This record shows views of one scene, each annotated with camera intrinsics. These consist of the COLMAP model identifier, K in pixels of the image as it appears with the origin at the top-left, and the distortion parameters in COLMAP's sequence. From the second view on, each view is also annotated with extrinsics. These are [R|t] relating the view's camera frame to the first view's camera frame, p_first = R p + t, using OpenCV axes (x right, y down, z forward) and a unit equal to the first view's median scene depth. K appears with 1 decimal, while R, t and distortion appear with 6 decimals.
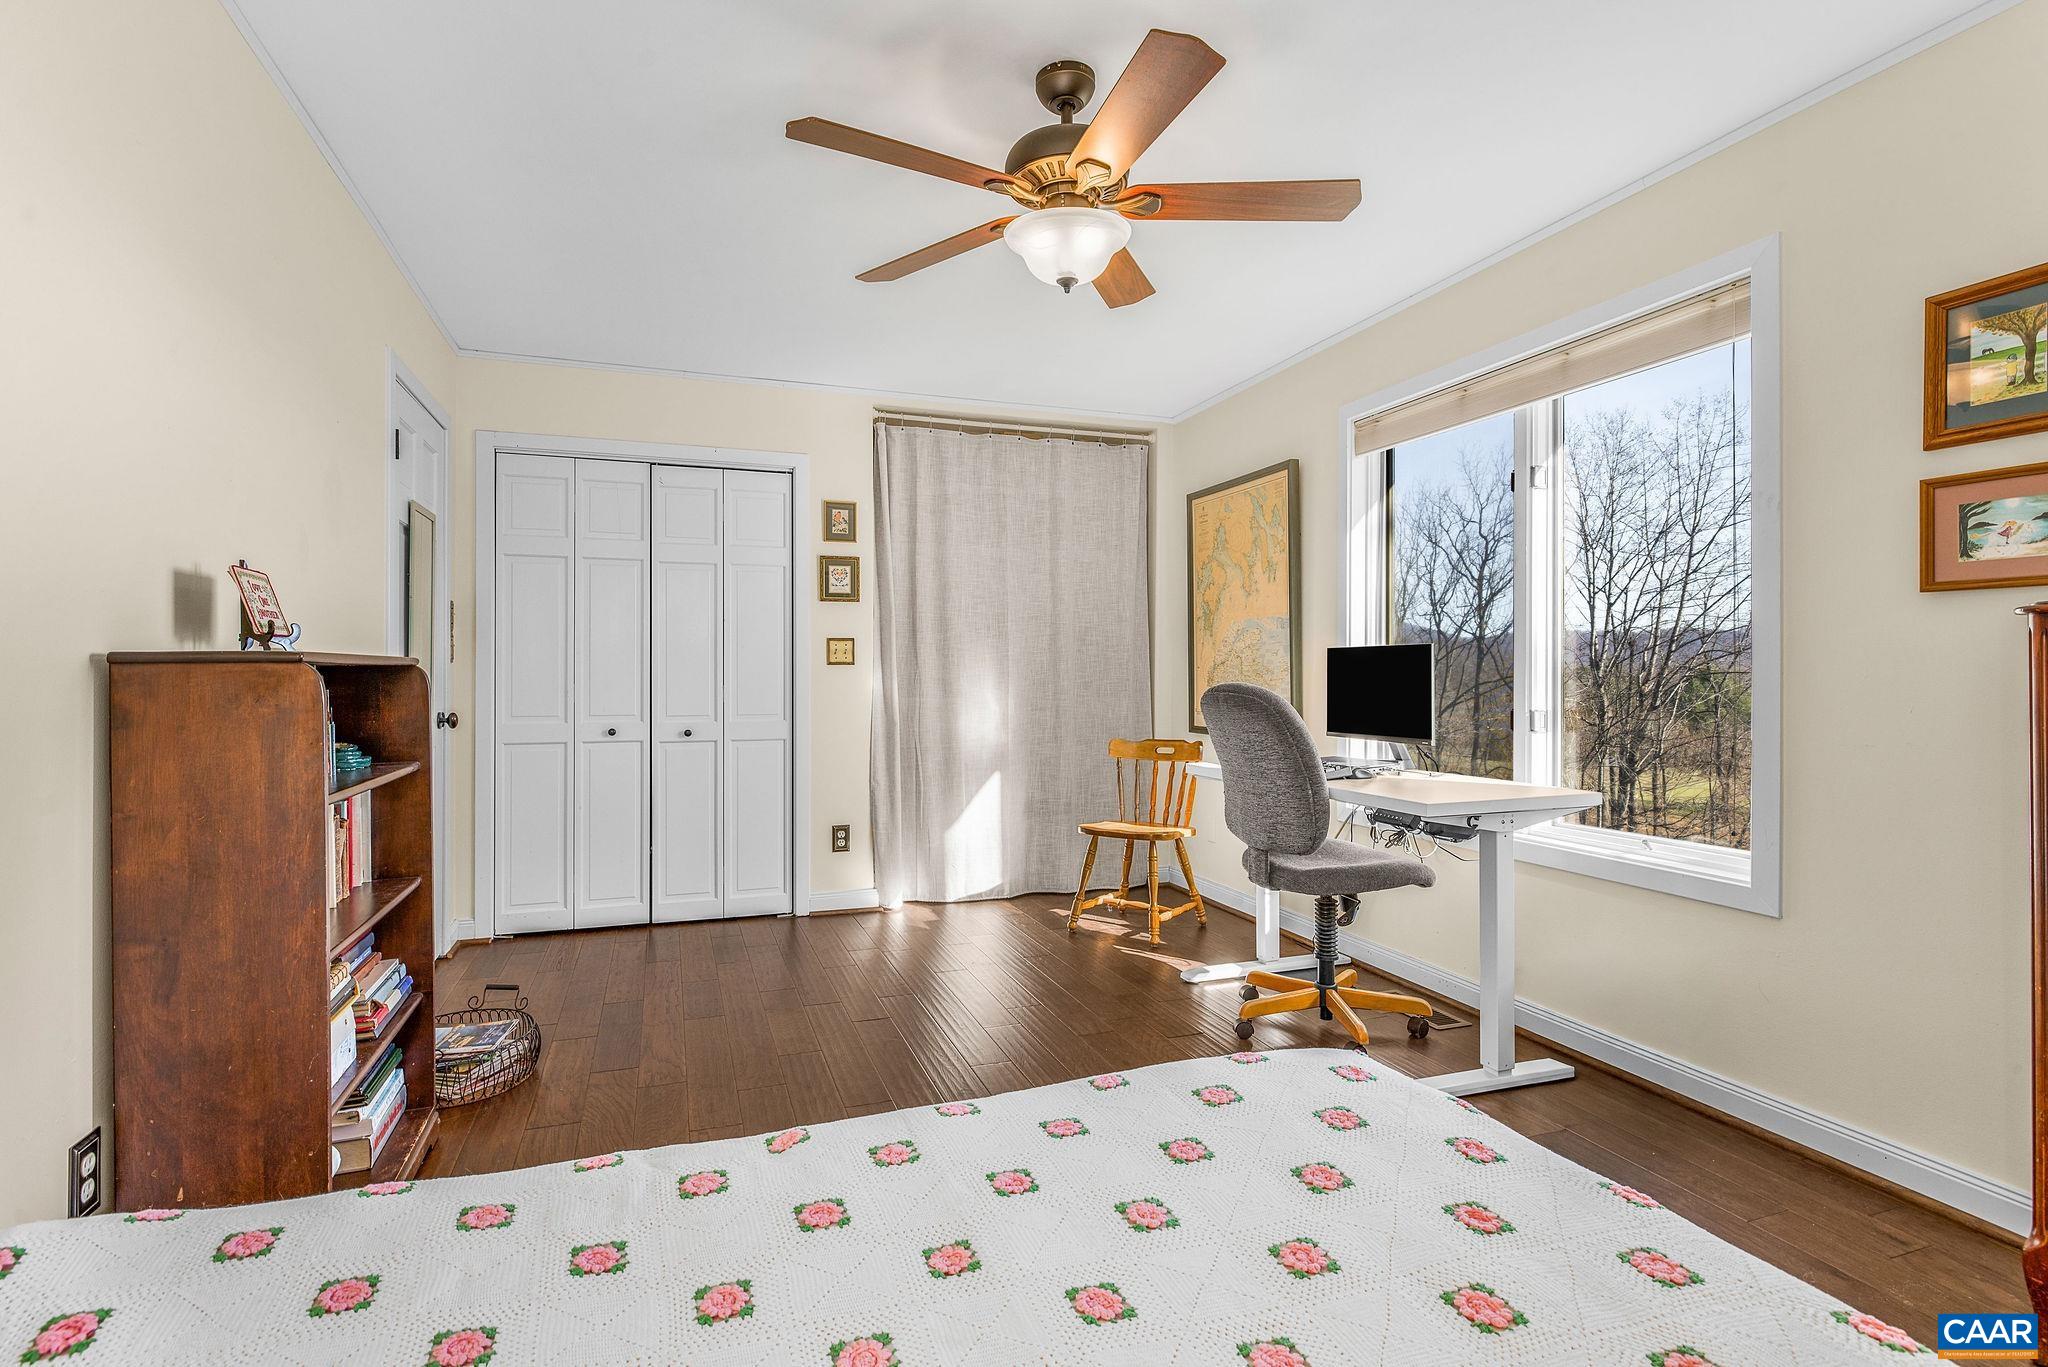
lens RADIAL K [[995.5, 0, 1023.0], [0, 995.5, 676.3], [0, 0, 1]] dist [0.005368, -0.000935]
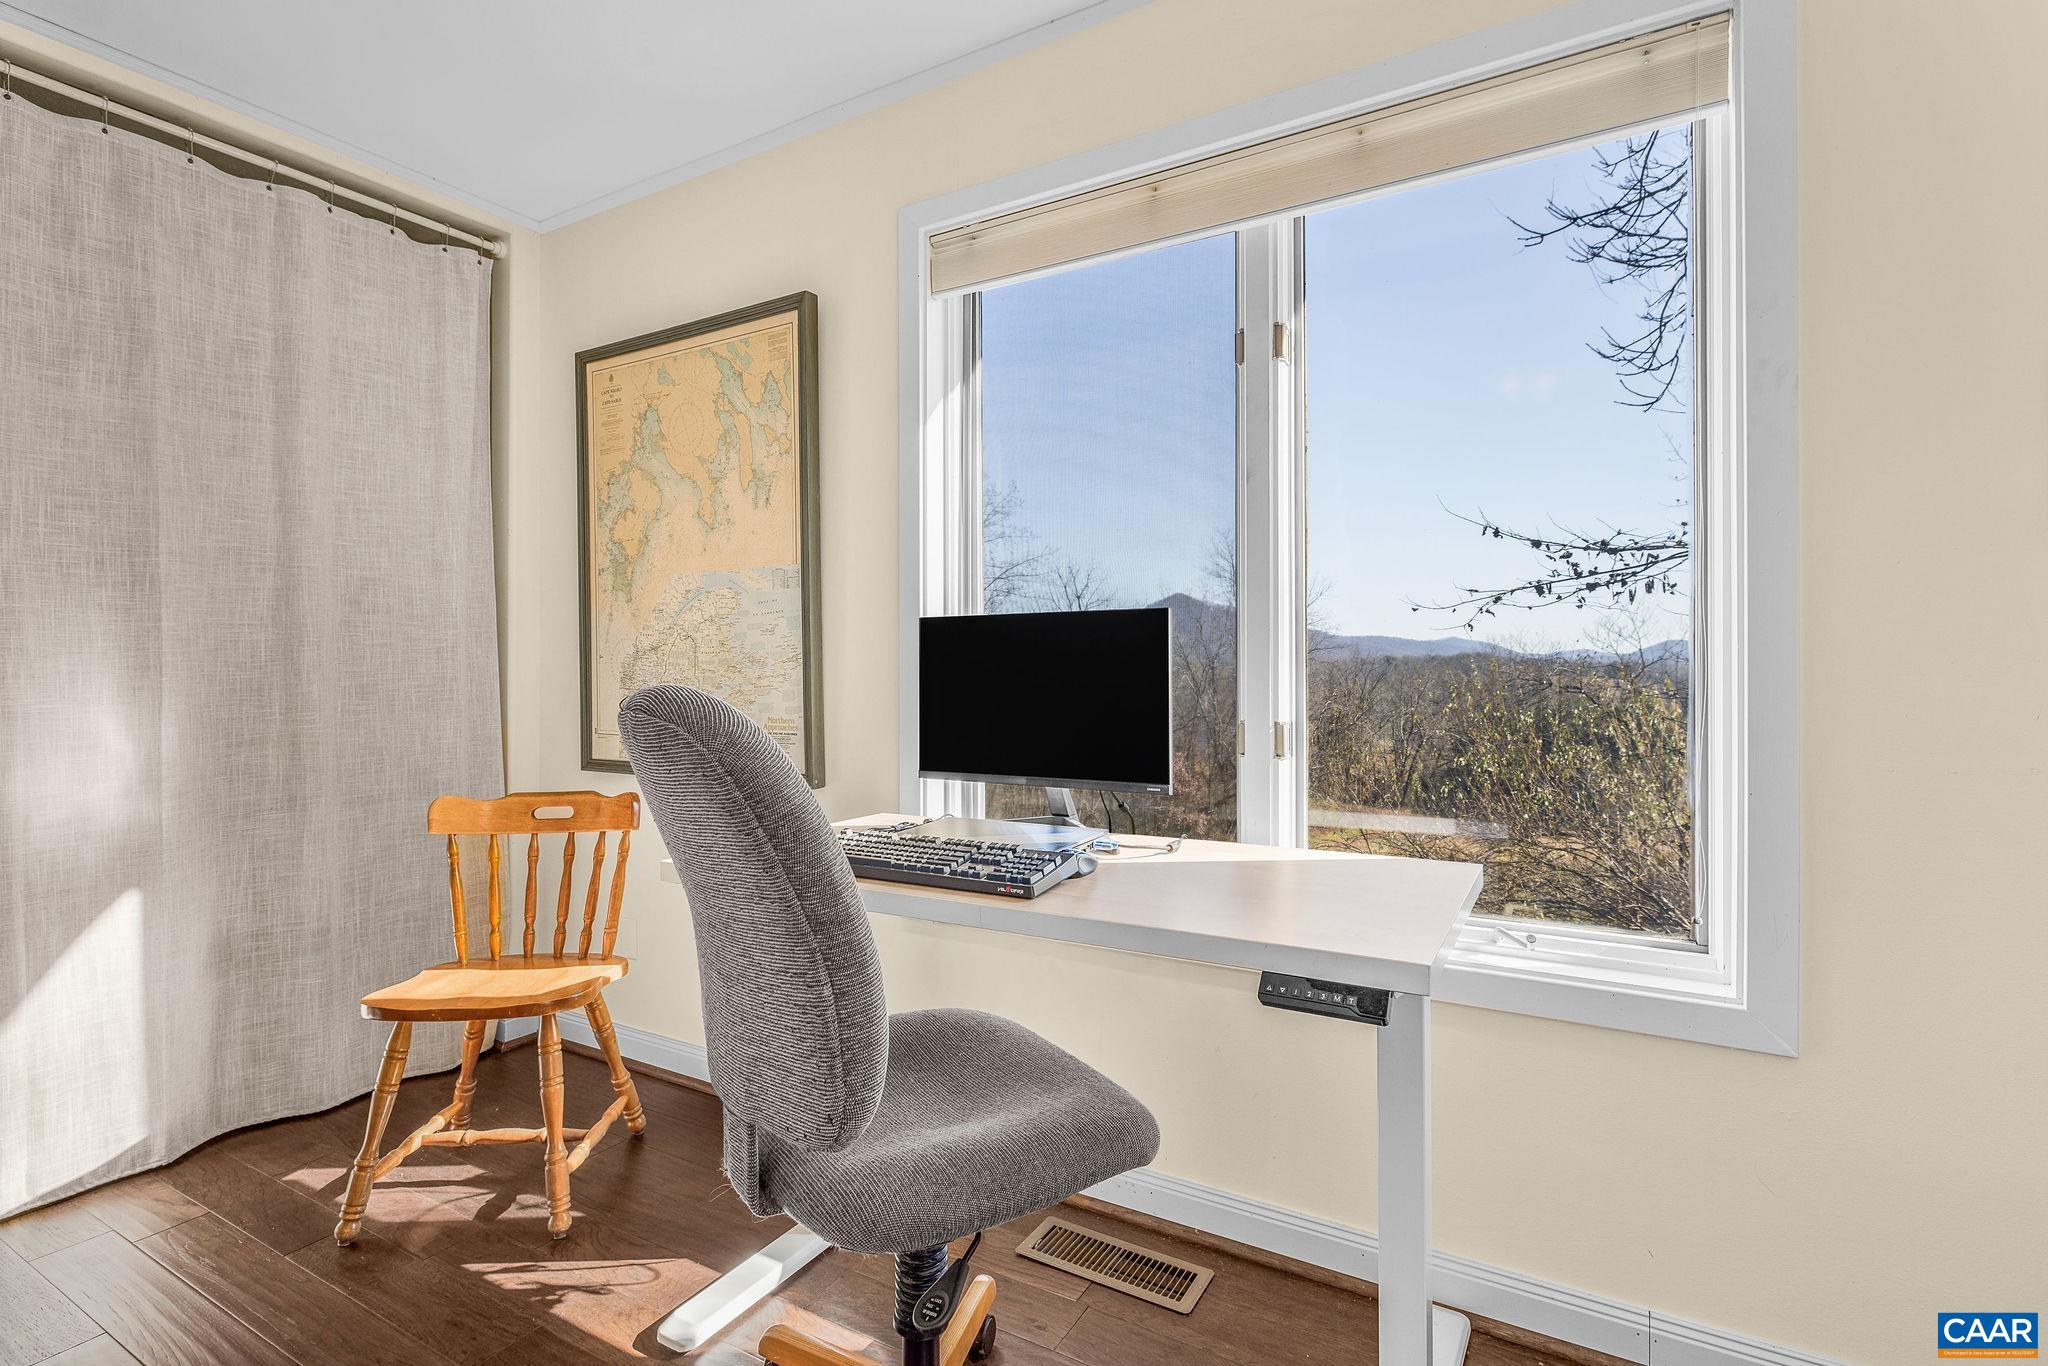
lens RADIAL K [[995.5, 0, 1022.4], [0, 995.5, 665.3], [0, 0, 1]] dist [0.005368, -0.000935]
pose [[0.774925, -0.005085, 0.632033, 0.001508], [0.008593, 0.999960, -0.002491, -0.000268], [-0.631995, 0.007361, 0.774938, 0.435059]]
